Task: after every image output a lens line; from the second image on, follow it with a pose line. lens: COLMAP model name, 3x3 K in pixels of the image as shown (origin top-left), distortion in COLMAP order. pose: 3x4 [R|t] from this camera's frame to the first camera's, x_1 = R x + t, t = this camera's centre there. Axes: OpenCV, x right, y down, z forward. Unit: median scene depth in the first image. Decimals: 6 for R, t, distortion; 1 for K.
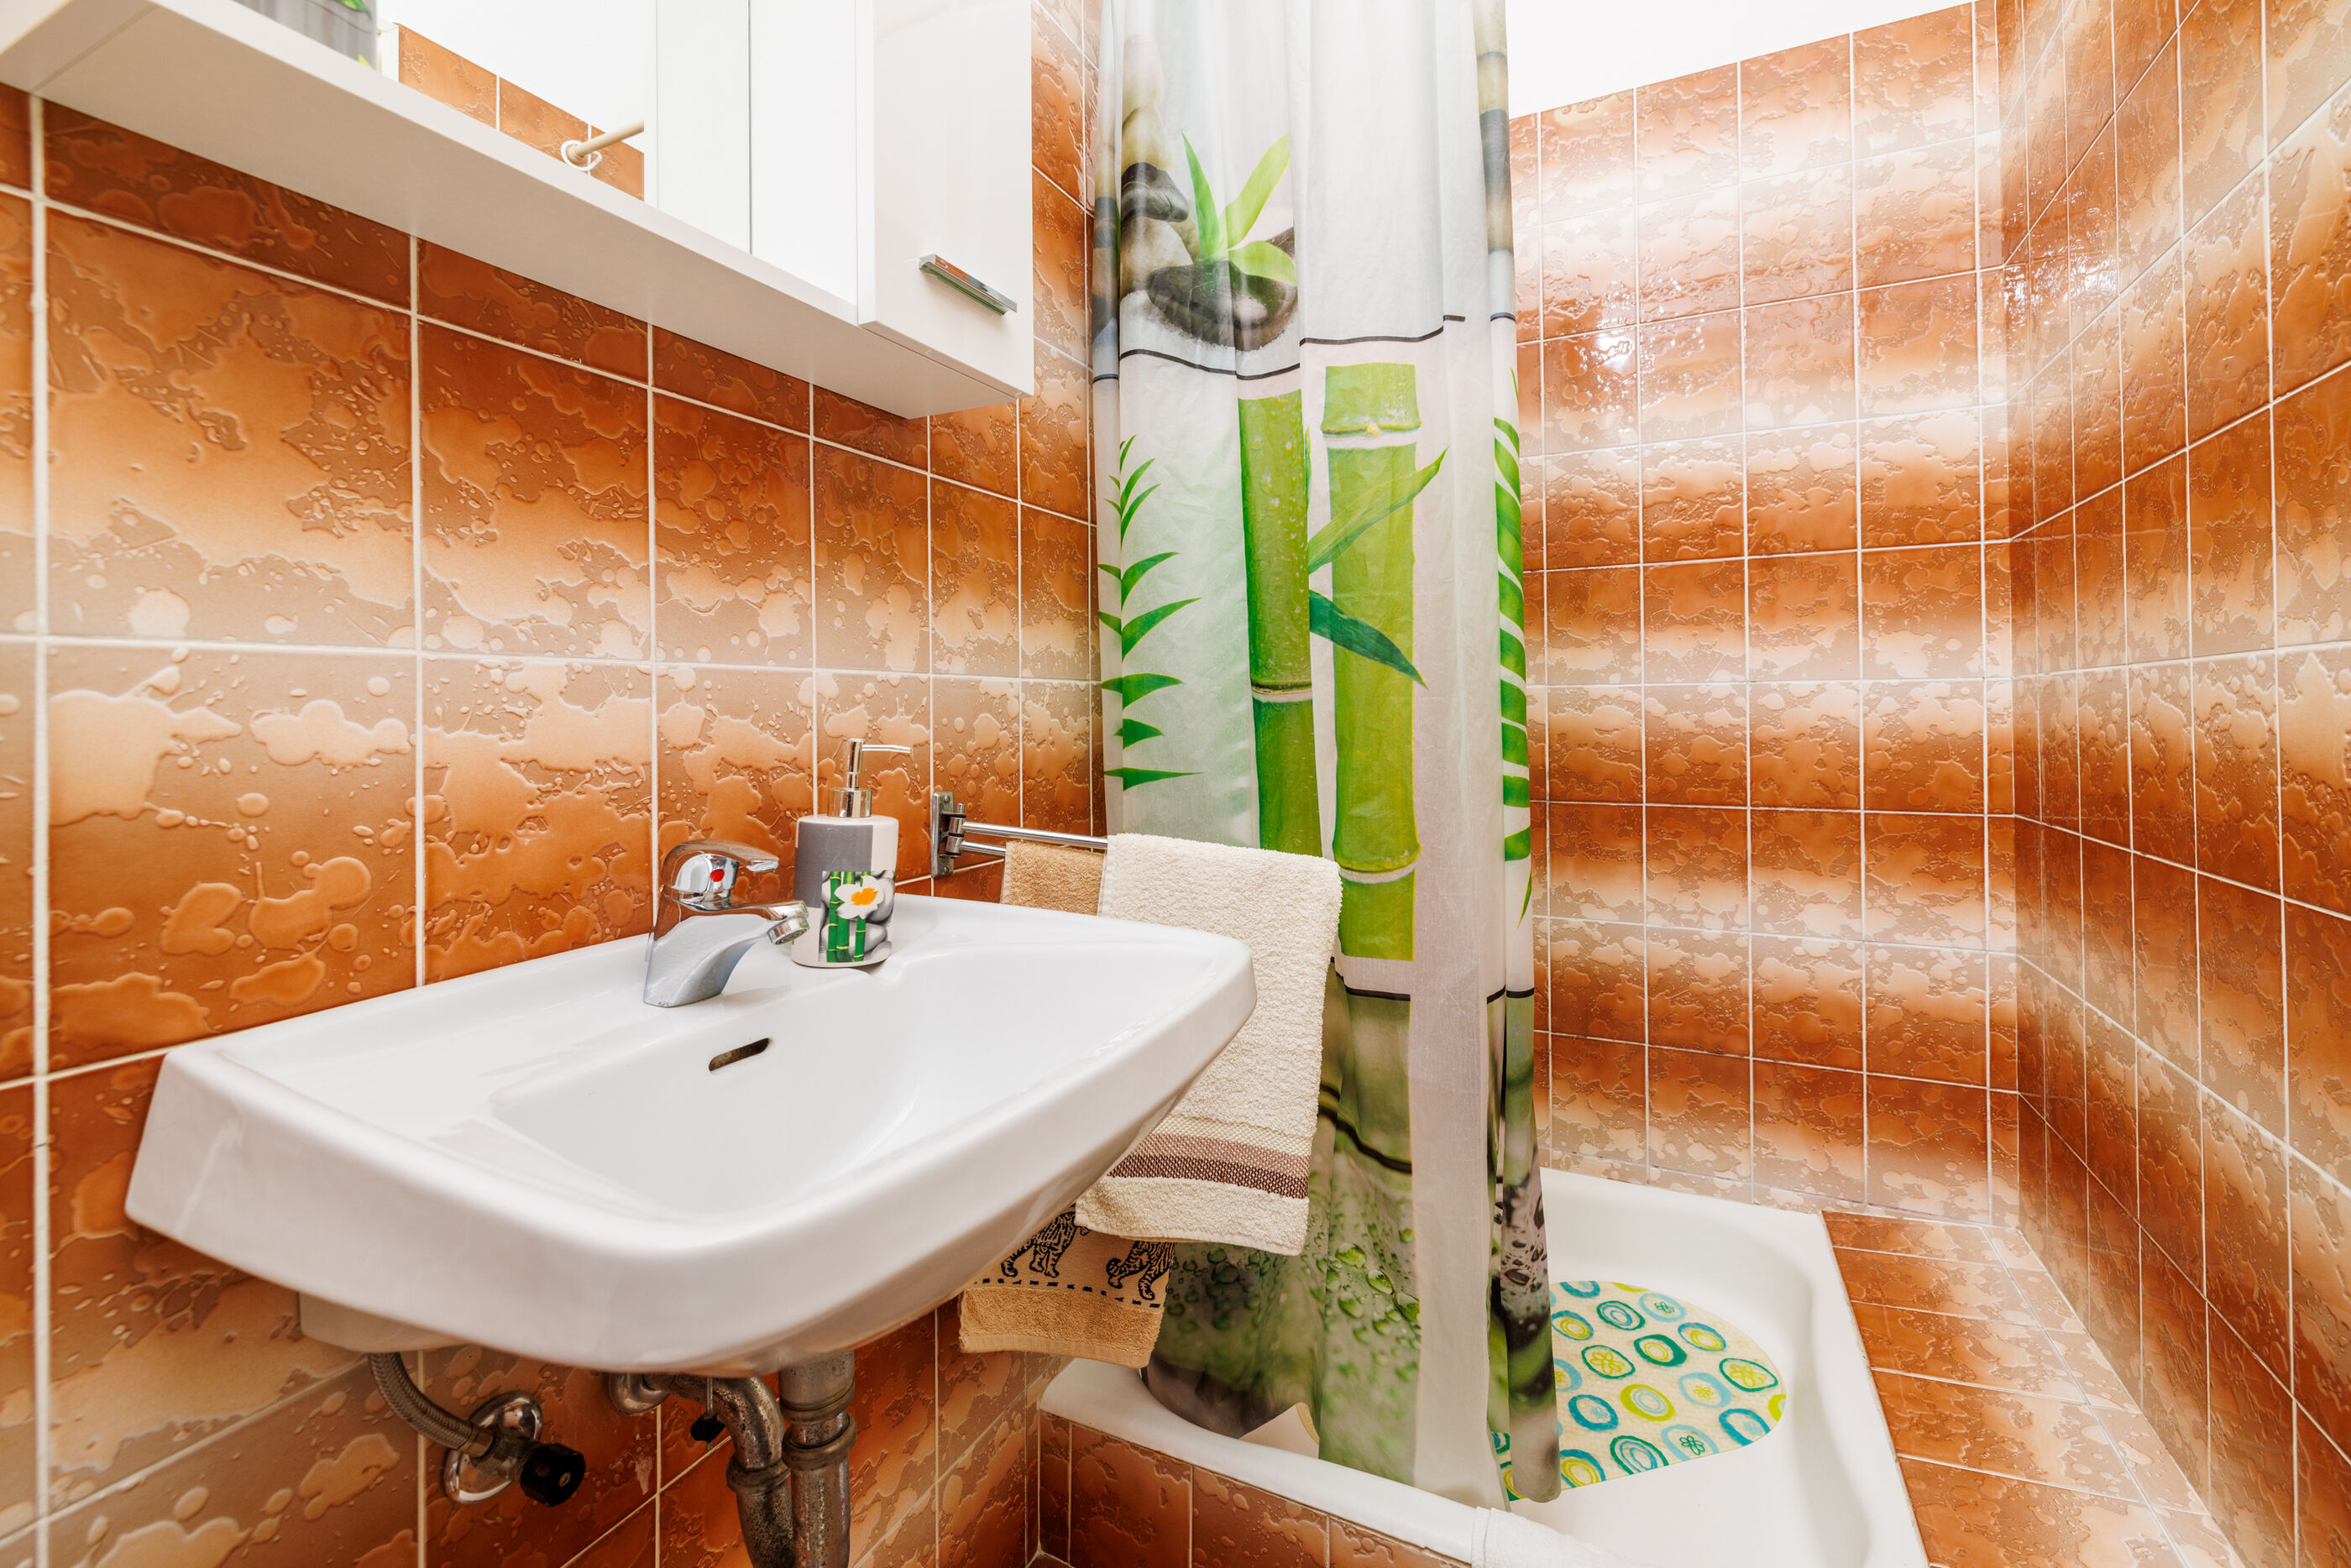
lens RADIAL K [[1006.3, 0, 1179.7], [0, 1006.3, 696.3], [0, 0, 1]] dist [-0.000115, 0.000067]
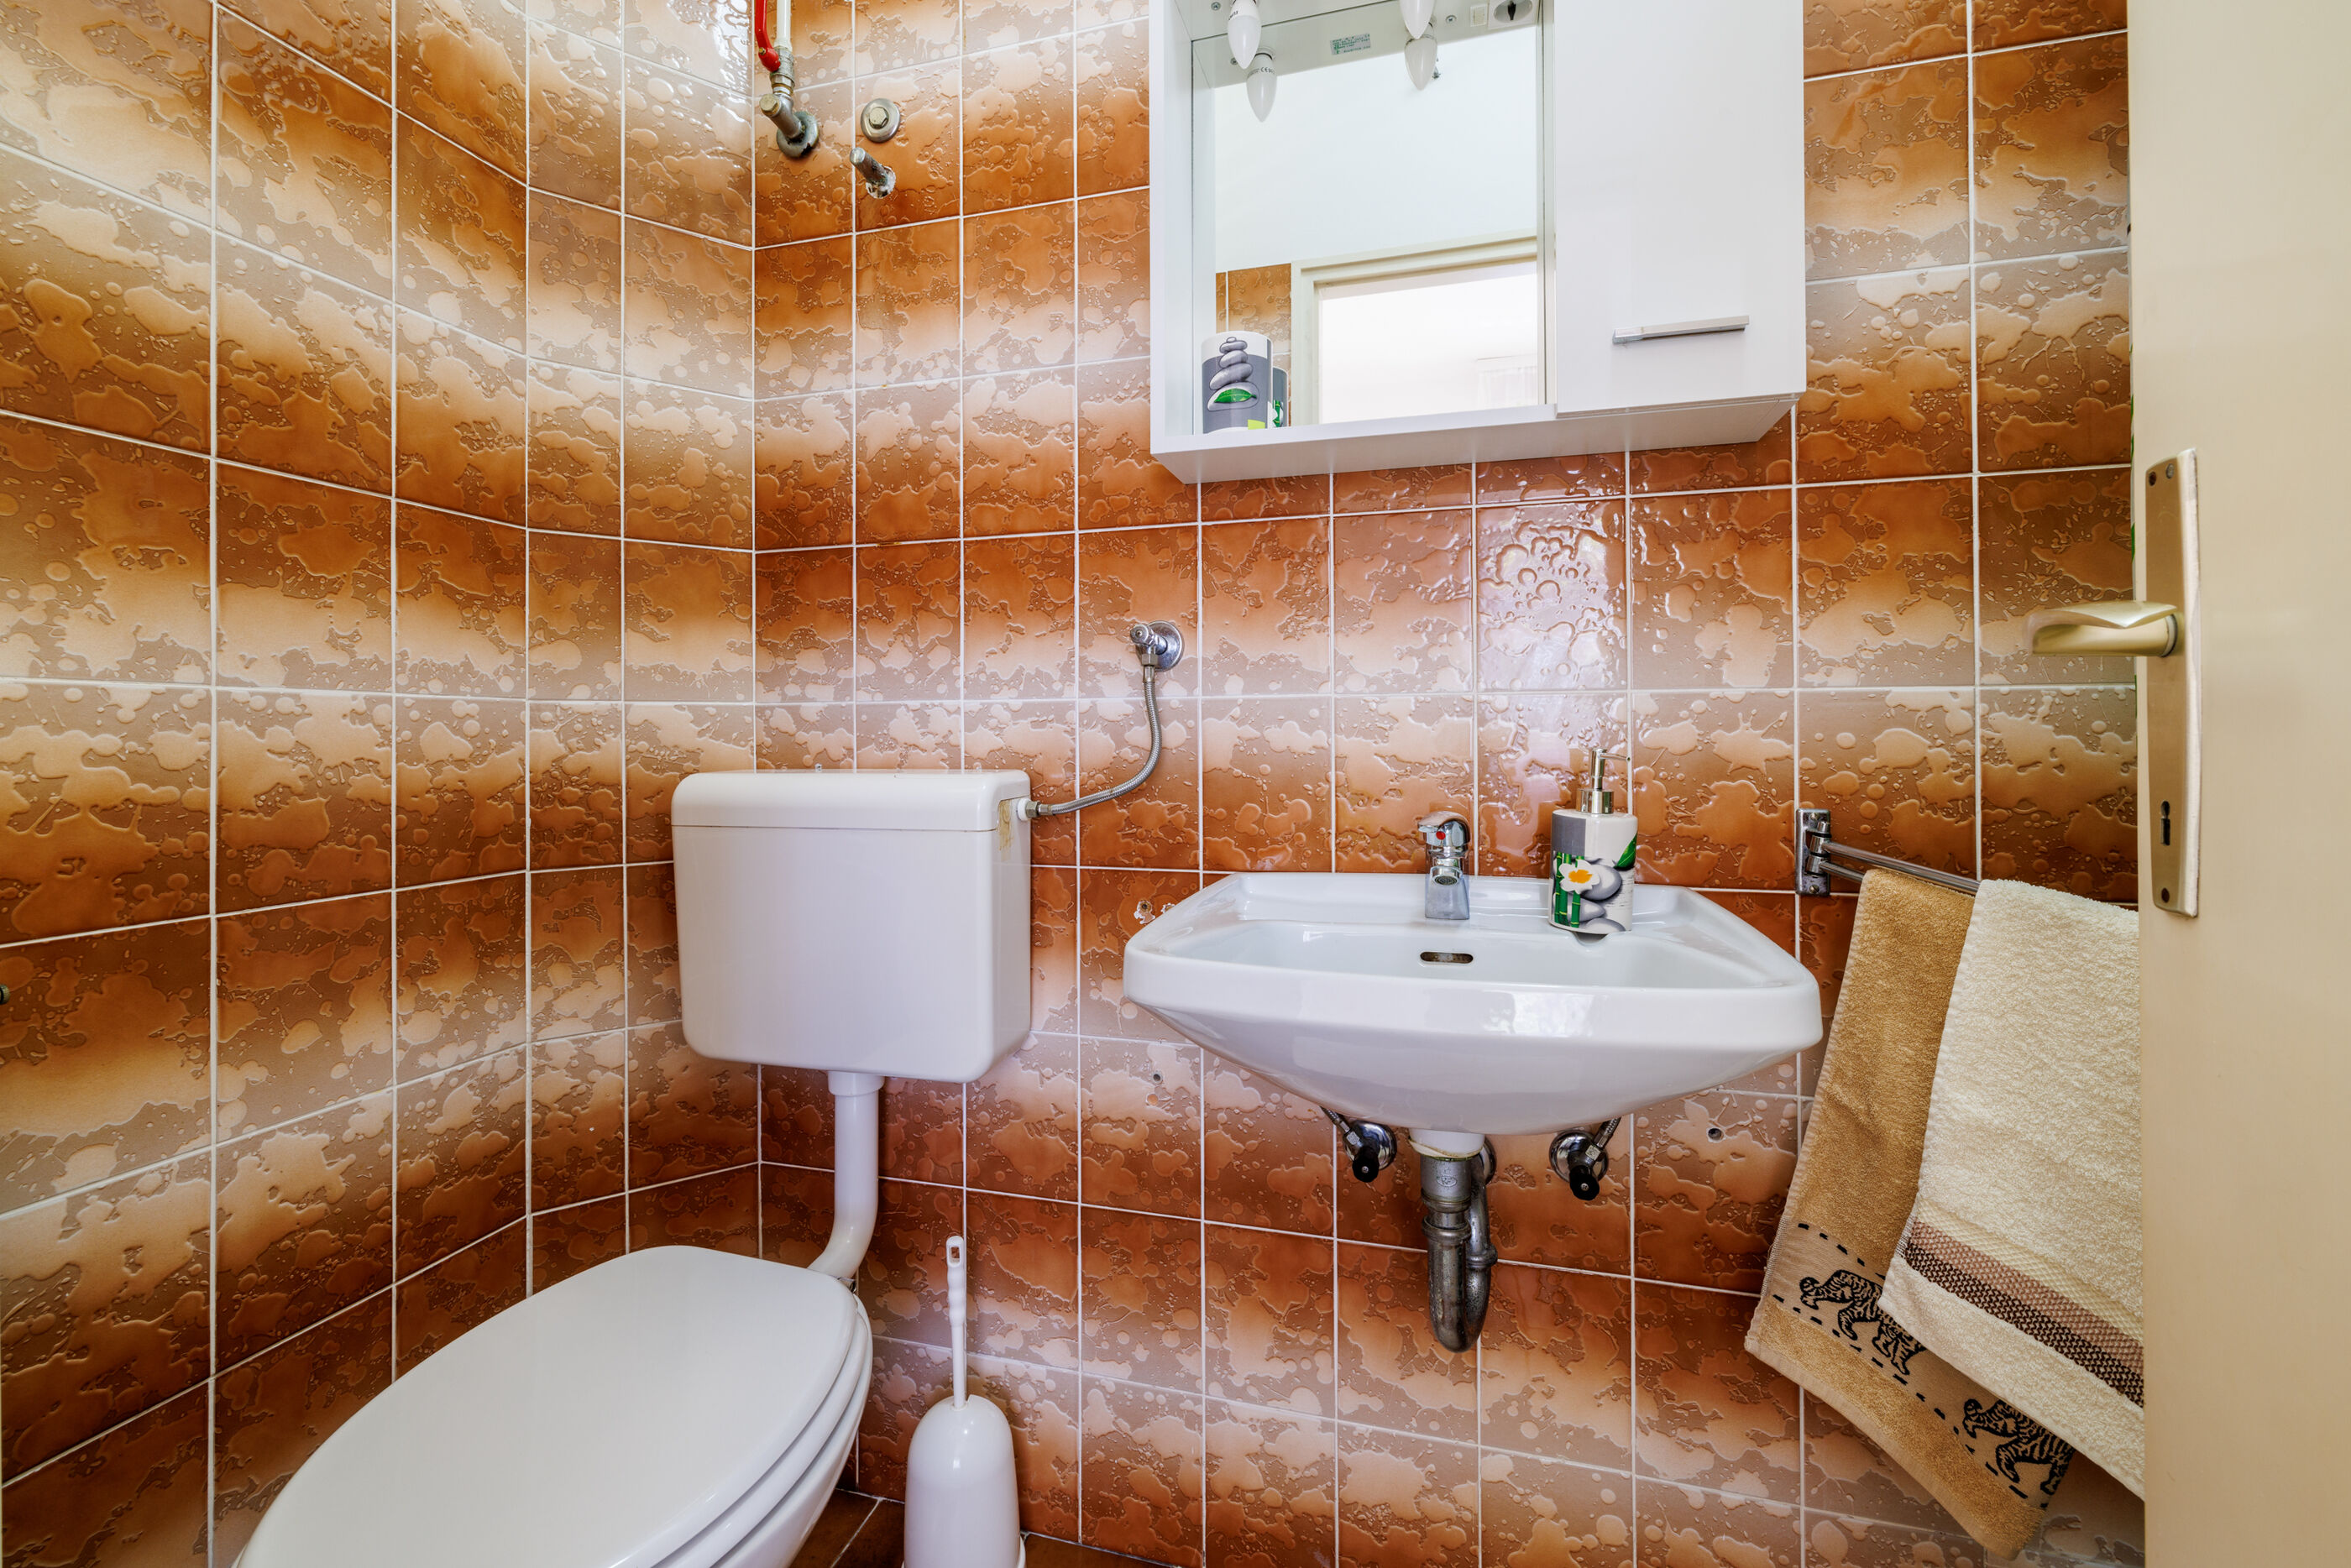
lens RADIAL K [[999.1, 0, 1188.7], [0, 999.1, 720.6], [0, 0, 1]] dist [-0.000352, 0.000238]
pose [[0.185990, -0.011660, -0.982483, 0.791565], [0.014438, 0.999854, -0.009133, 0.013123], [0.982446, -0.012487, 0.186131, 0.303491]]
